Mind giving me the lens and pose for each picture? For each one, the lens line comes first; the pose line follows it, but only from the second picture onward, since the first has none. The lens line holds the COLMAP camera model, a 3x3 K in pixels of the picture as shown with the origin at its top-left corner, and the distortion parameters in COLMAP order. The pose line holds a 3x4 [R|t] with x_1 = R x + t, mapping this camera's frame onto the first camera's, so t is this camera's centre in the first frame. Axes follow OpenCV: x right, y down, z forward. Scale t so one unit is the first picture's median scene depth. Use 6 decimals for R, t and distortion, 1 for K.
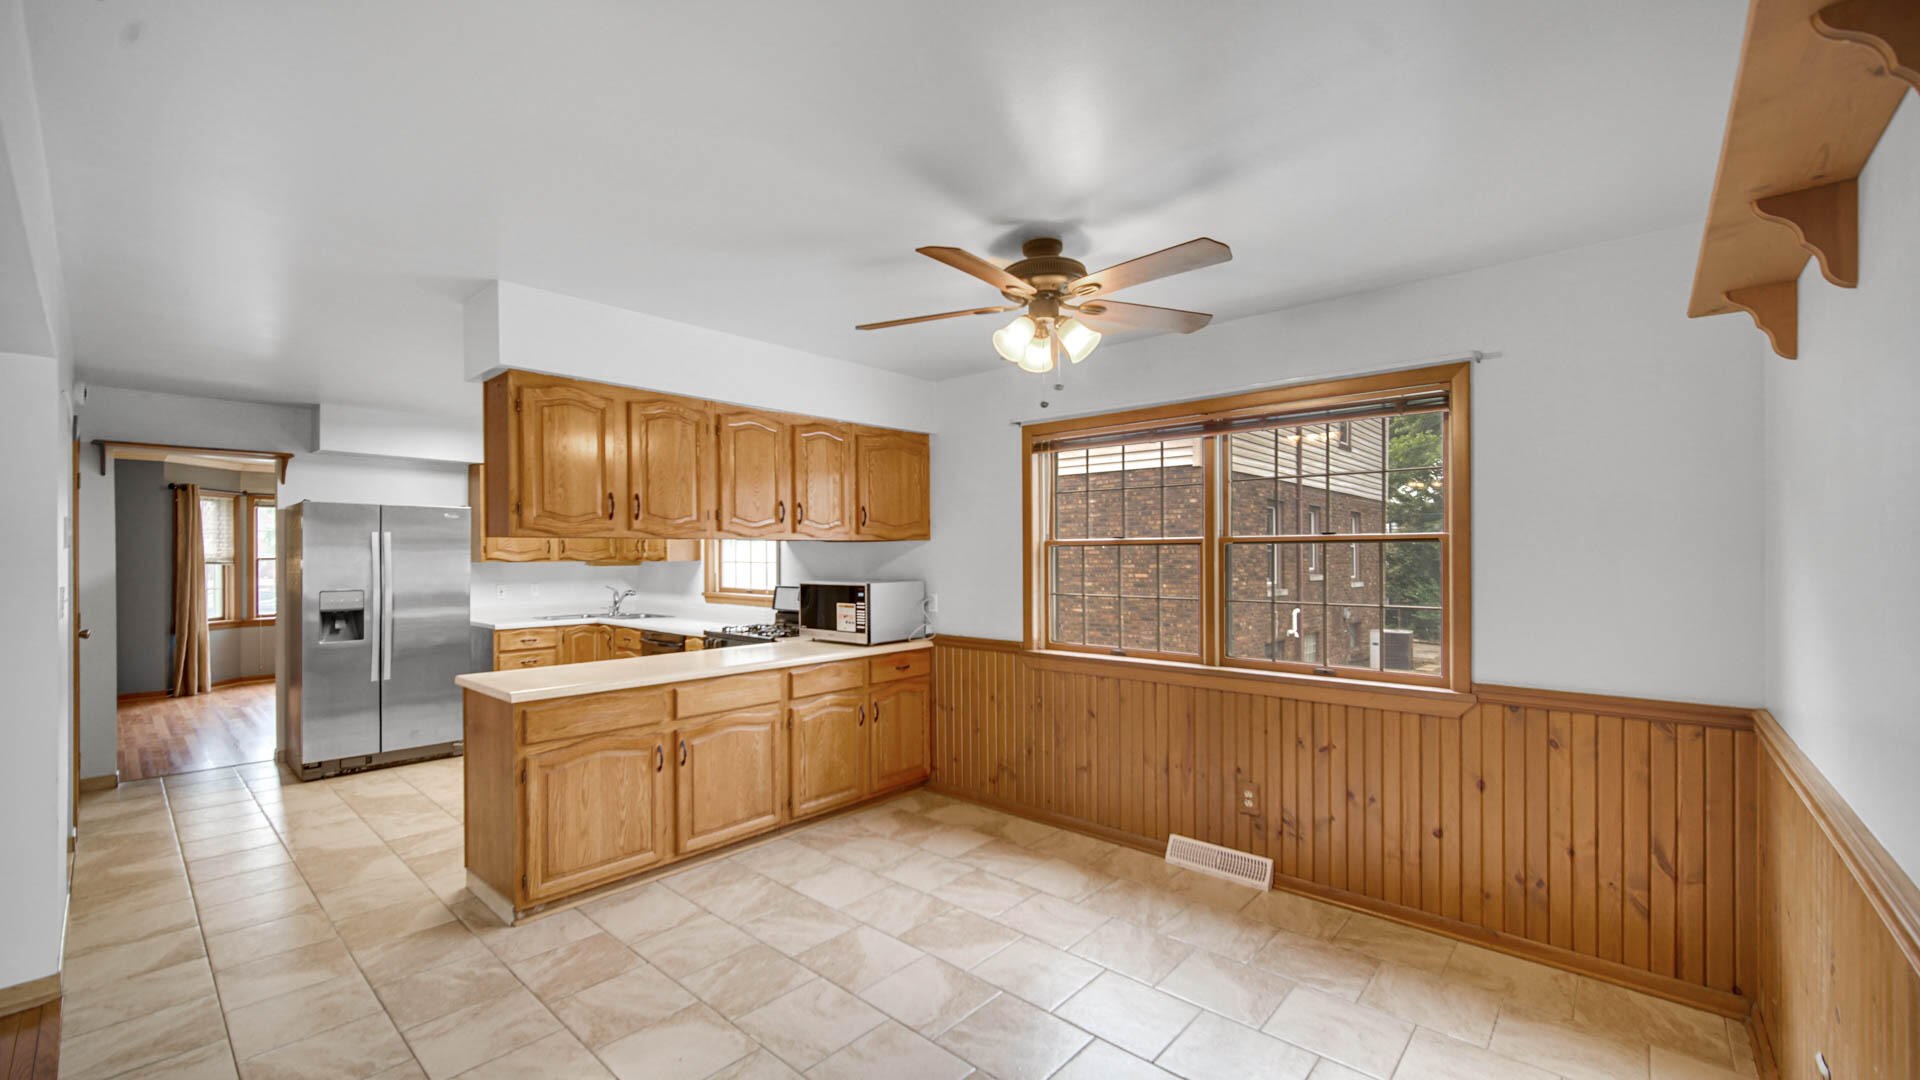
lens RADIAL K [[757.0, 0, 930.2], [0, 757.0, 557.5], [0, 0, 1]] dist [0.004233, -0.000662]
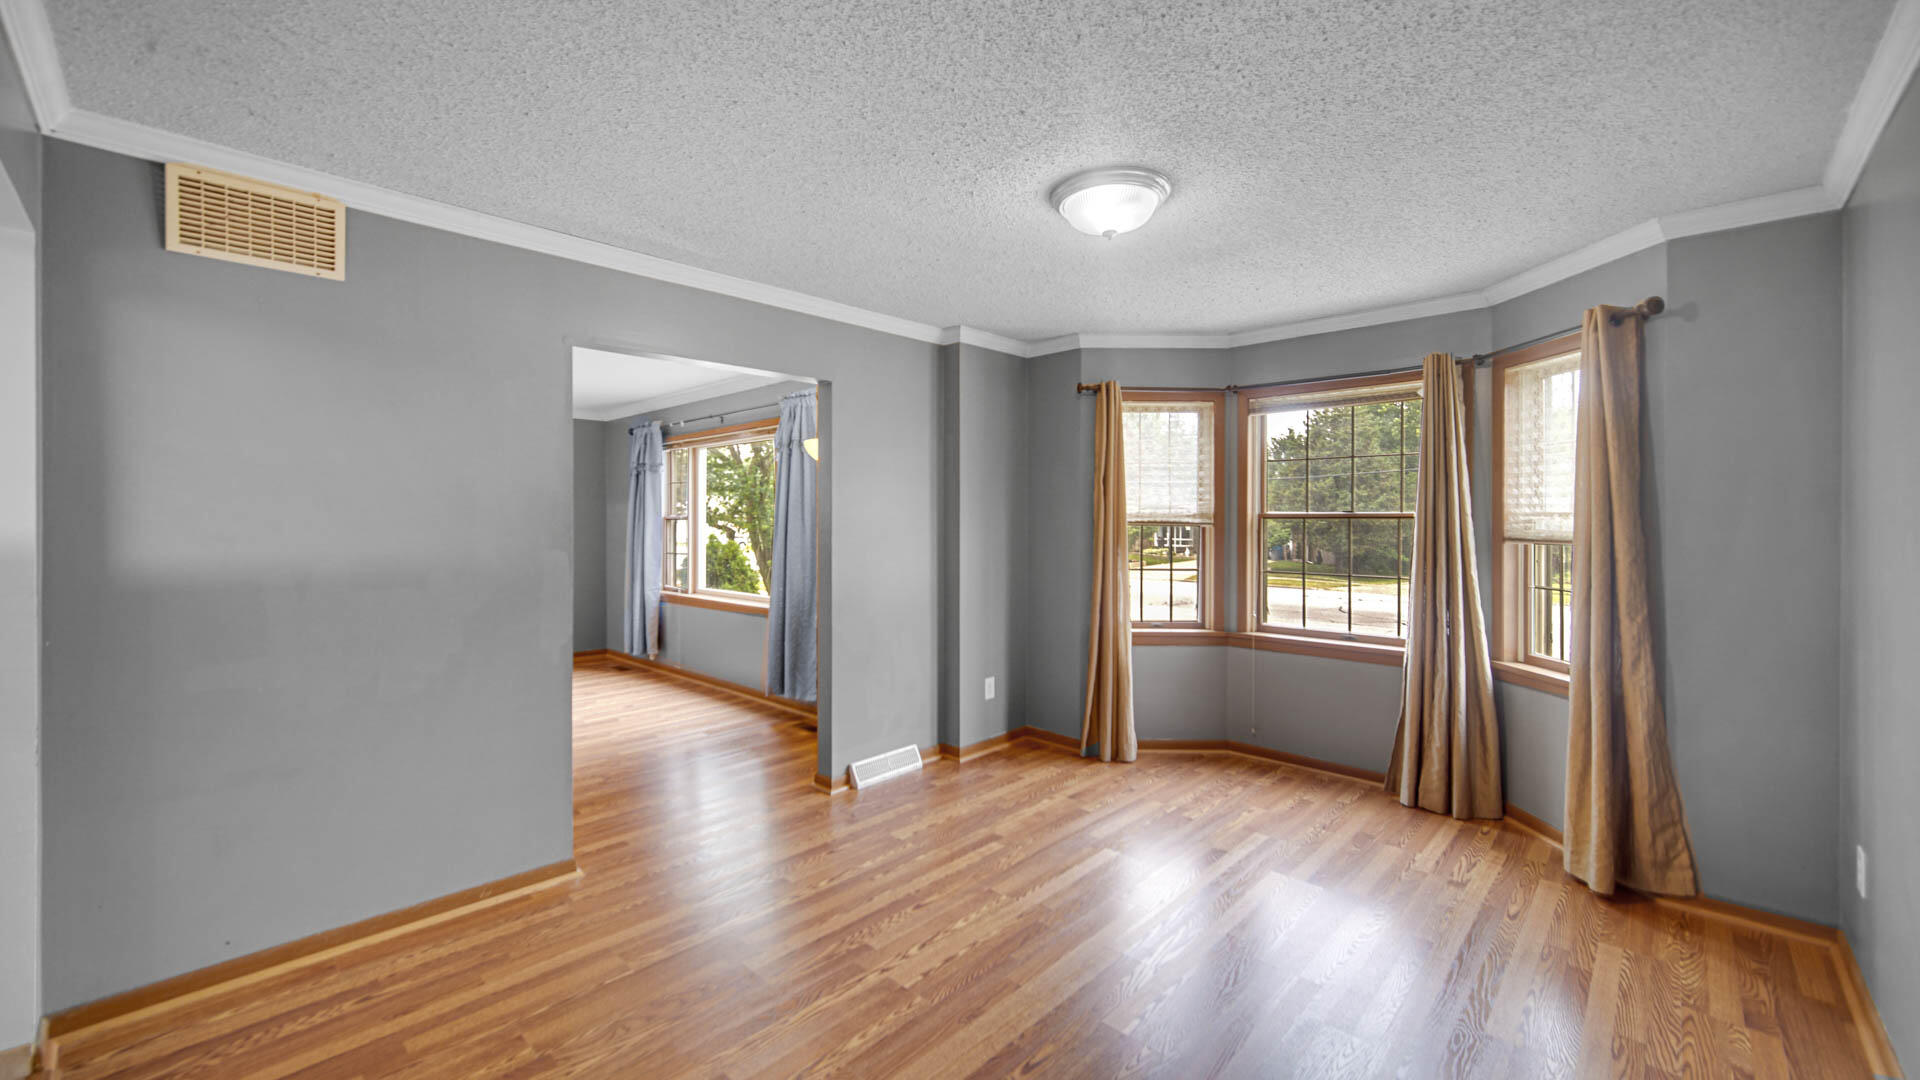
lens RADIAL K [[757.0, 0, 957.4], [0, 757.0, 510.7], [0, 0, 1]] dist [0.004233, -0.000662]
pose [[-0.023058, -0.001070, -0.999734, -0.547138], [-0.007979, 0.999968, -0.000886, 0.000463], [0.999702, 0.007956, -0.023066, 1.199270]]
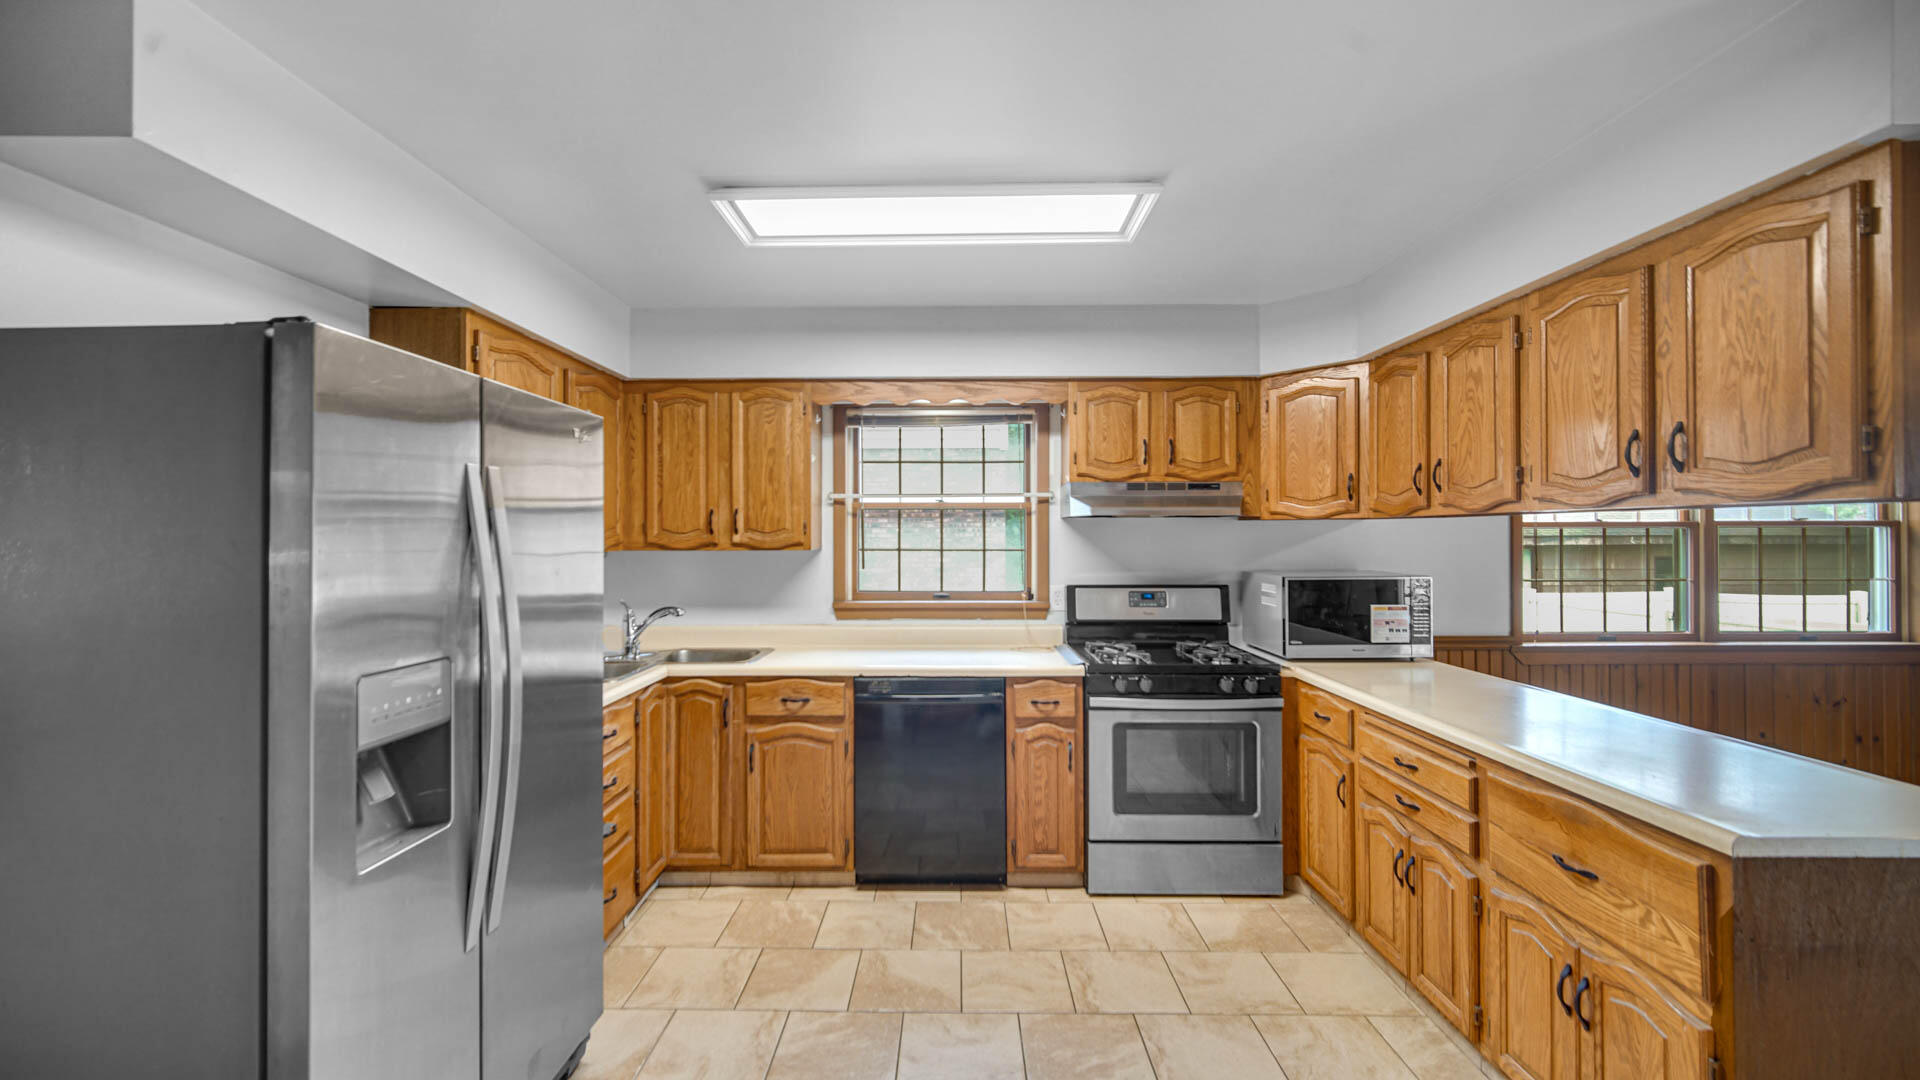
lens RADIAL K [[757.0, 0, 948.6], [0, 757.0, 530.0], [0, 0, 1]] dist [0.004233, -0.000662]
pose [[0.749263, 0.006138, 0.662244, -0.649217], [0.004416, 0.999889, -0.014264, -0.001117], [-0.662258, 0.013612, 0.749152, 0.524046]]
